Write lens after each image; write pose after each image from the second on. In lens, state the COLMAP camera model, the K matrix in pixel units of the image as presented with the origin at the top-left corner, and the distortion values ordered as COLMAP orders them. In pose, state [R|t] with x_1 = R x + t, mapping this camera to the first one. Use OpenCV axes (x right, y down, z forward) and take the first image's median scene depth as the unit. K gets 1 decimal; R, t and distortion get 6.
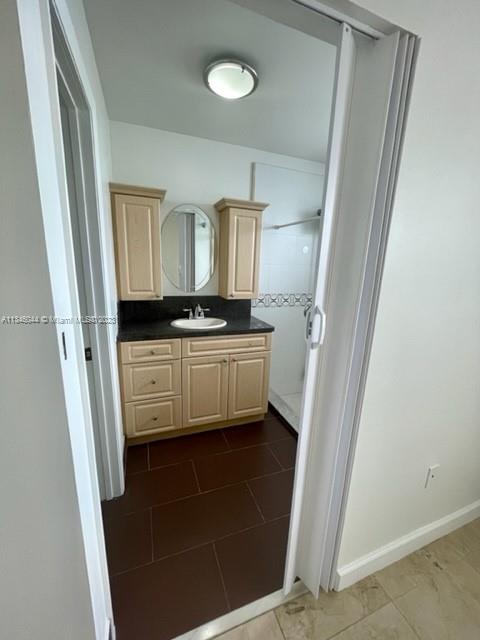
lens RADIAL K [[258.3, 0, 241.4], [0, 258.3, 319.2], [0, 0, 1]] dist [0.002714, 0.000461]
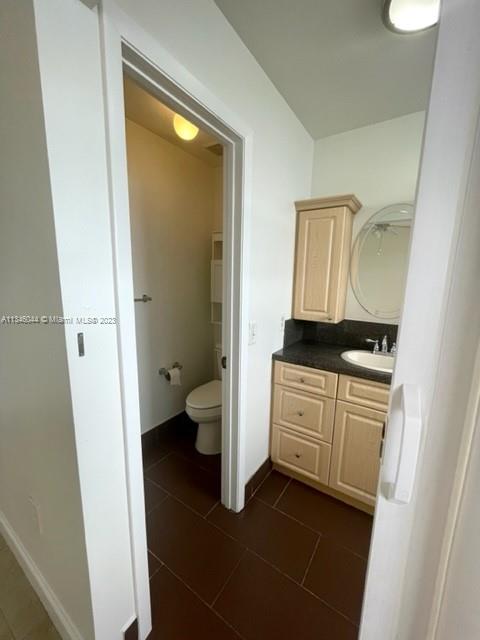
lens RADIAL K [[258.3, 0, 240.7], [0, 258.3, 321.1], [0, 0, 1]] dist [0.002714, 0.000461]
pose [[0.583108, 0.114217, -0.804326, 0.207192], [-0.173280, 0.984770, 0.014219, -0.043566], [0.793700, 0.131082, 0.594018, 0.265974]]
